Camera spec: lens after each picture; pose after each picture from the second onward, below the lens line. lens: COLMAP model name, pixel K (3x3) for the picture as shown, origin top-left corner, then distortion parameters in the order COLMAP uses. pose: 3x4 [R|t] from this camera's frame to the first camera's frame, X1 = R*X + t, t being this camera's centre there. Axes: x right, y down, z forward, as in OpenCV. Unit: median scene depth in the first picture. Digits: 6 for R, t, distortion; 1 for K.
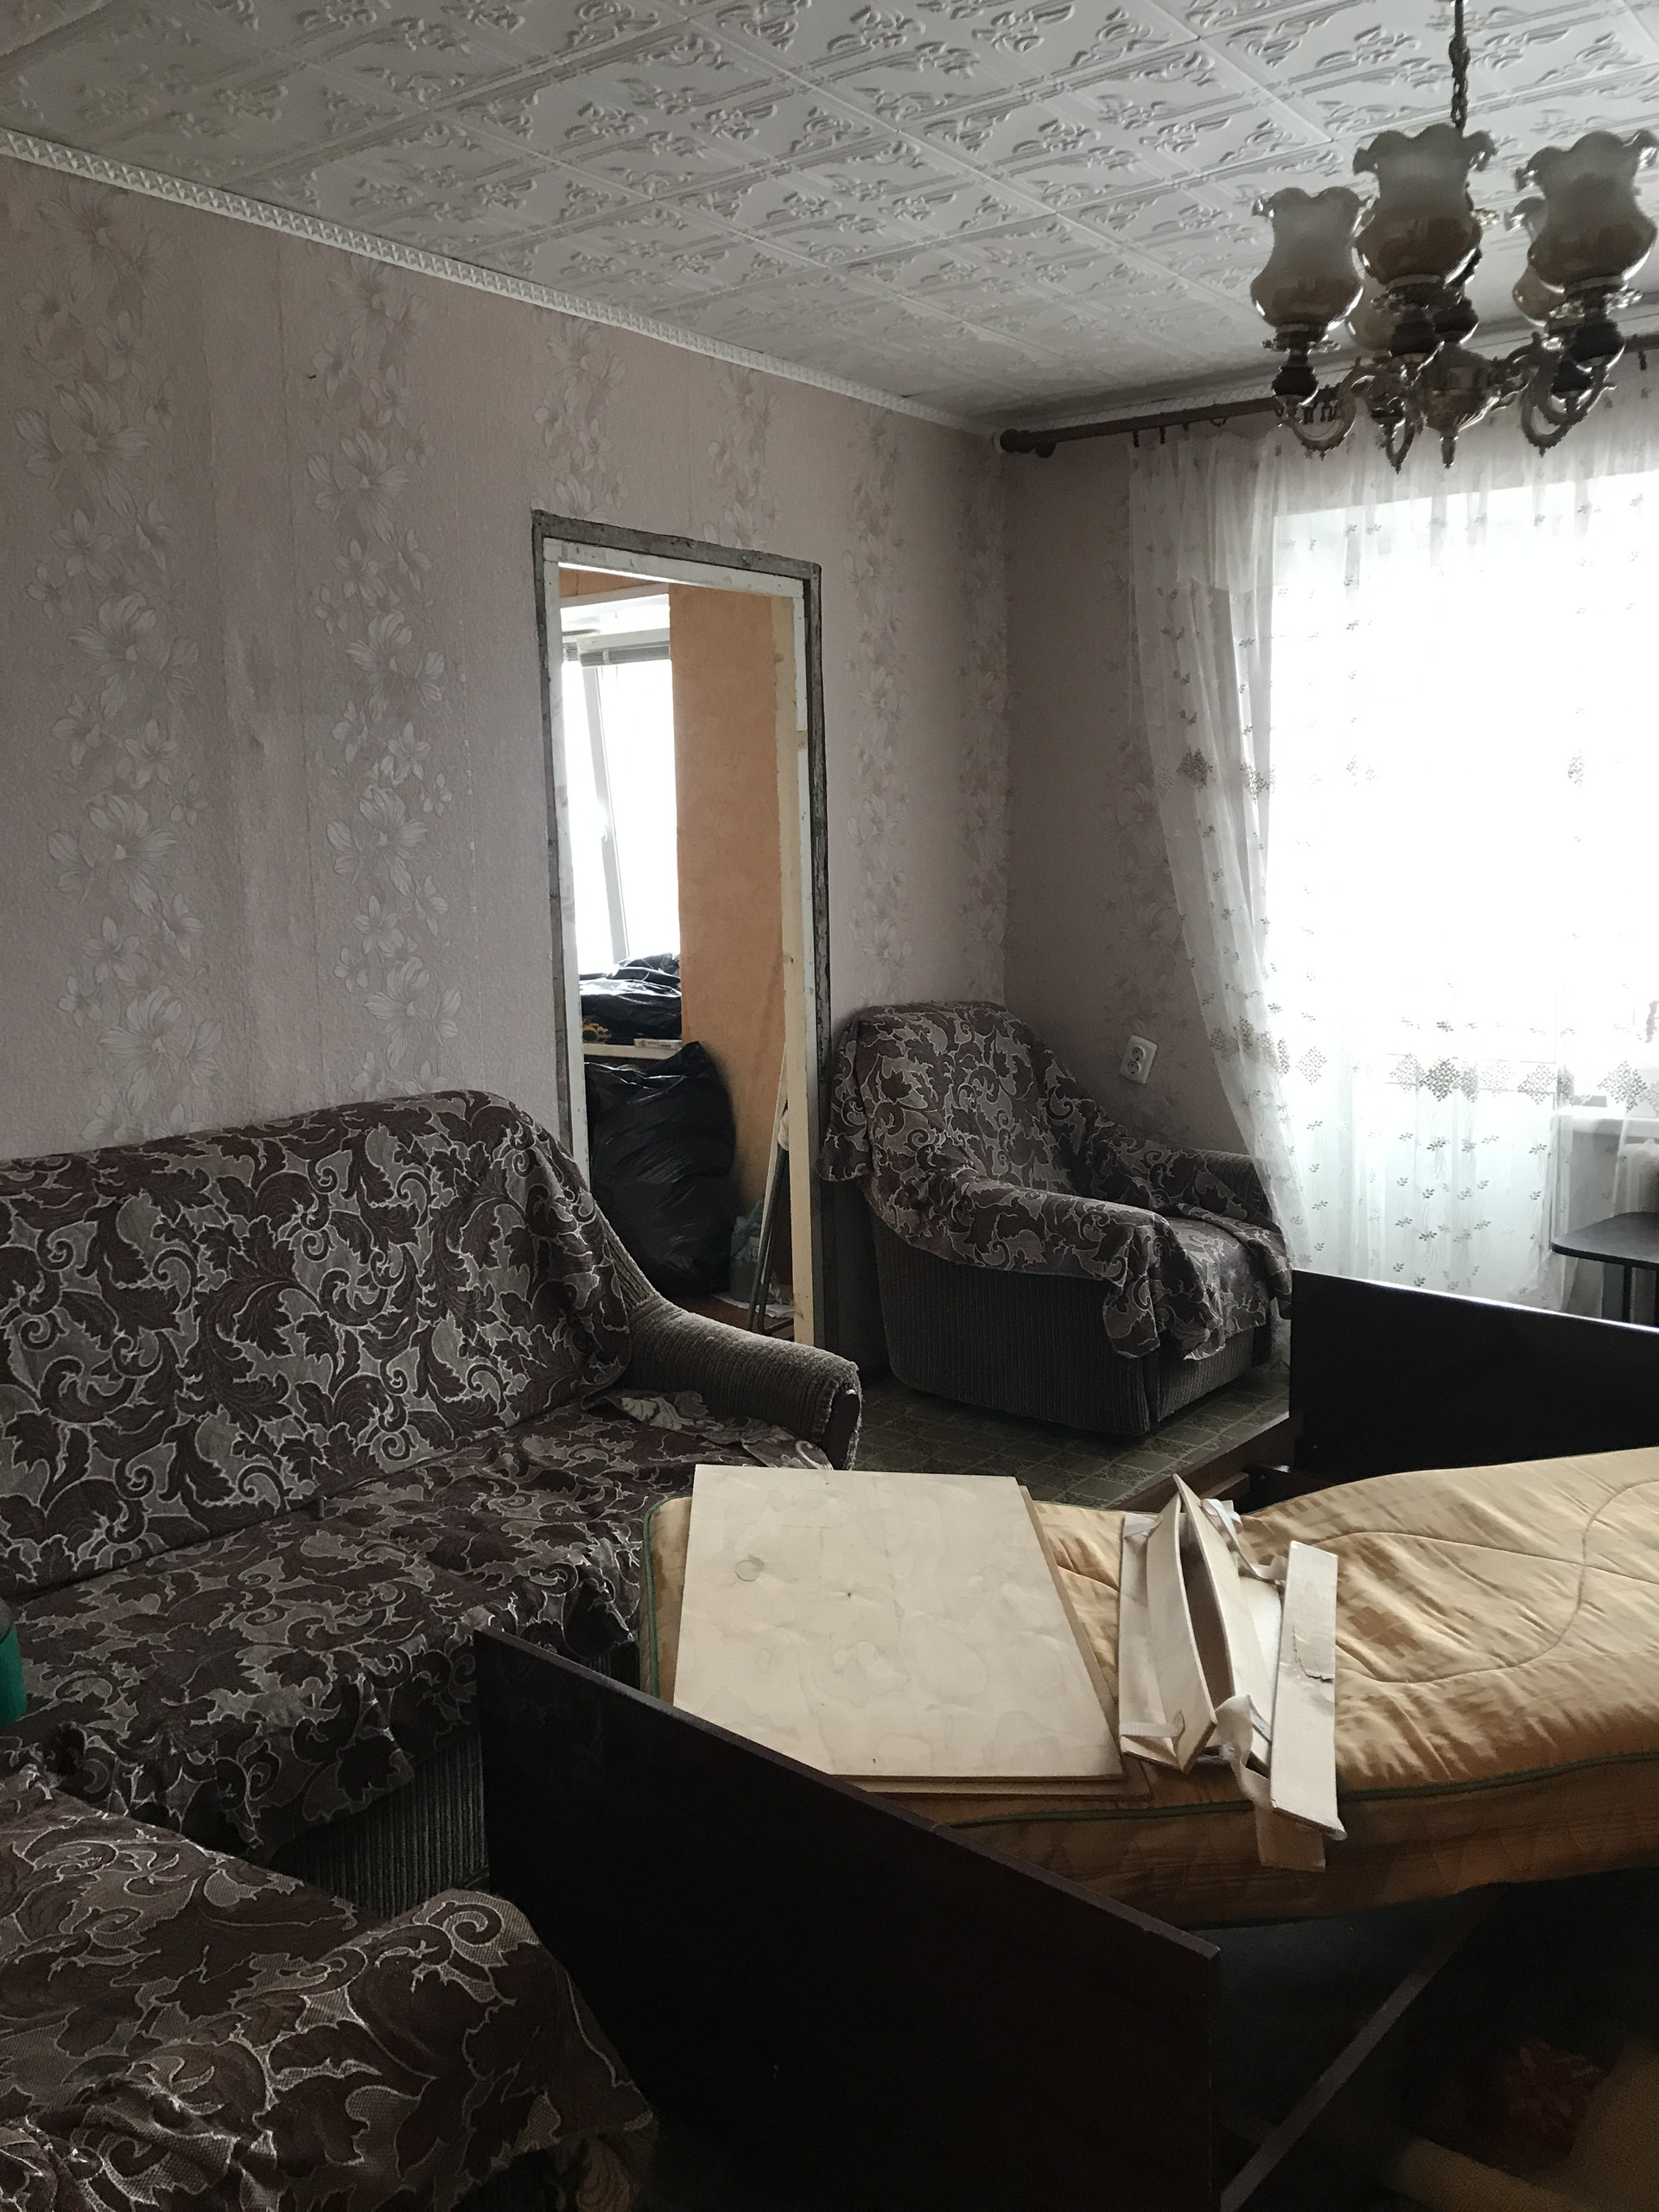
lens RADIAL K [[1796.1, 0, 812.4], [0, 1796.1, 1107.3], [0, 0, 1]] dist [0.015143, -0.016408]
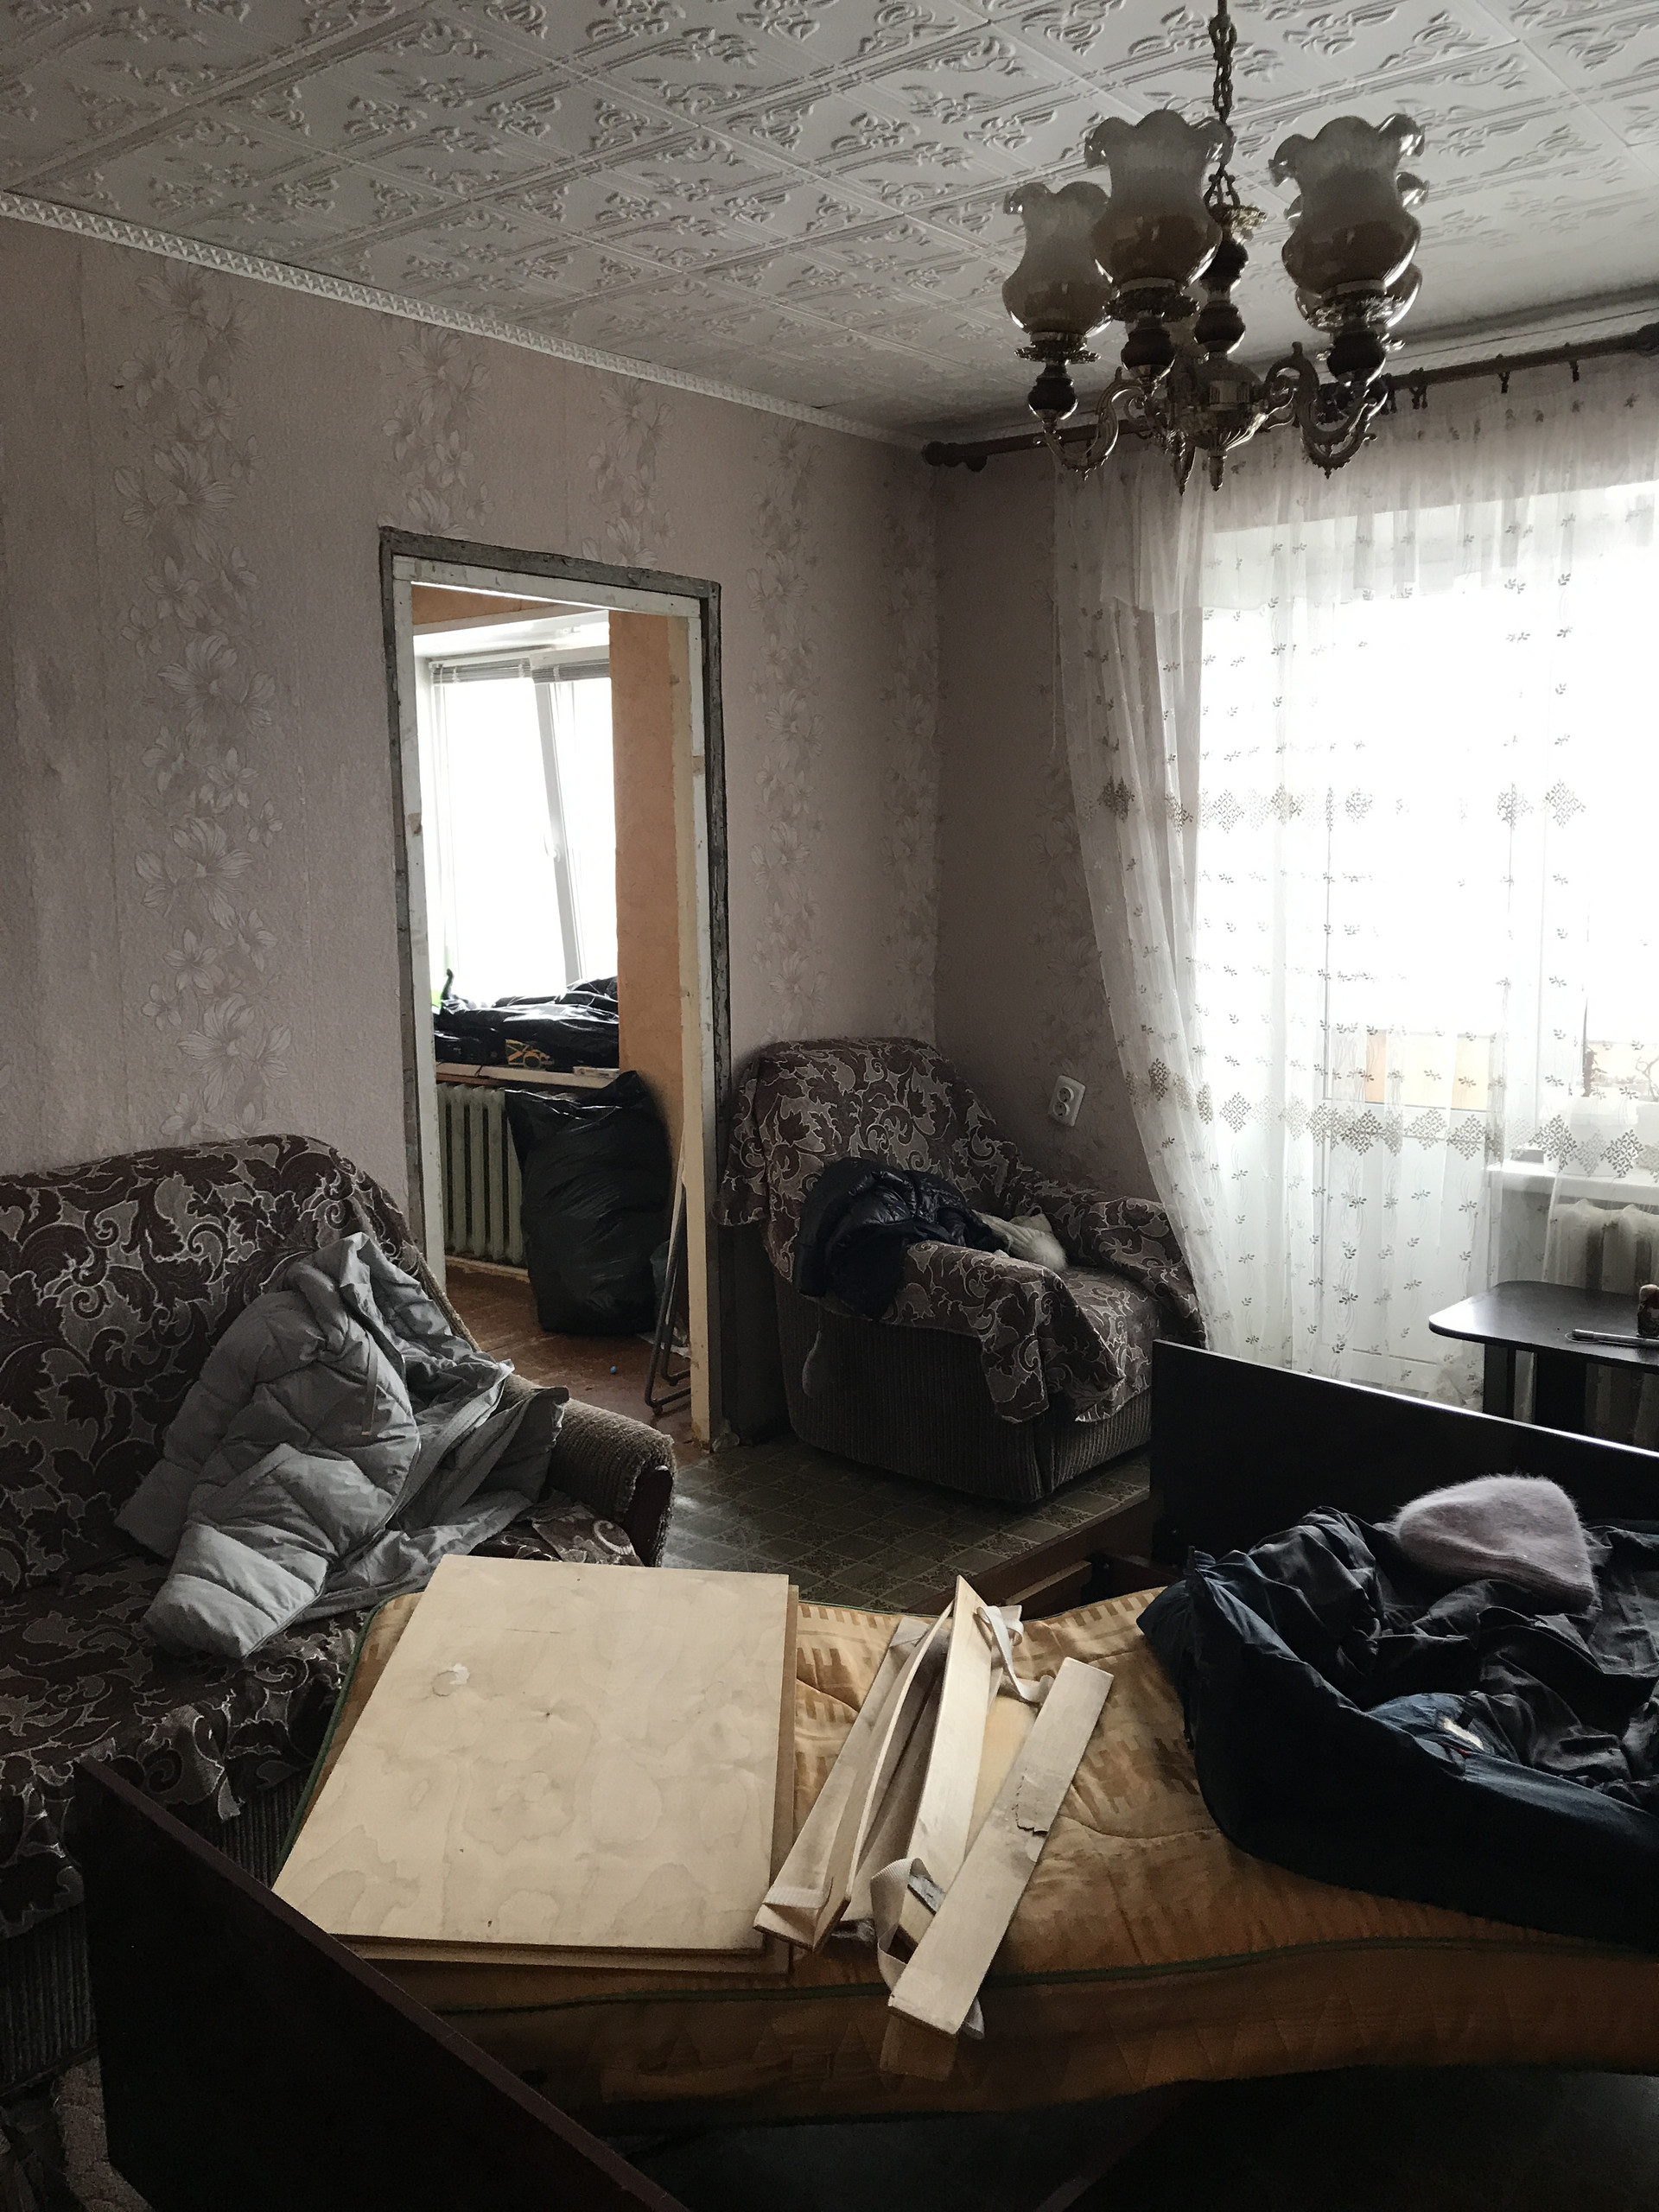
lens RADIAL K [[1796.1, 0, 829.0], [0, 1796.1, 1110.0], [0, 0, 1]] dist [0.015143, -0.016408]
pose [[0.999218, 0.015547, -0.036353, 0.130126], [-0.015634, 0.999876, -0.002097, -0.025498], [0.036316, 0.002664, 0.999337, 0.058502]]
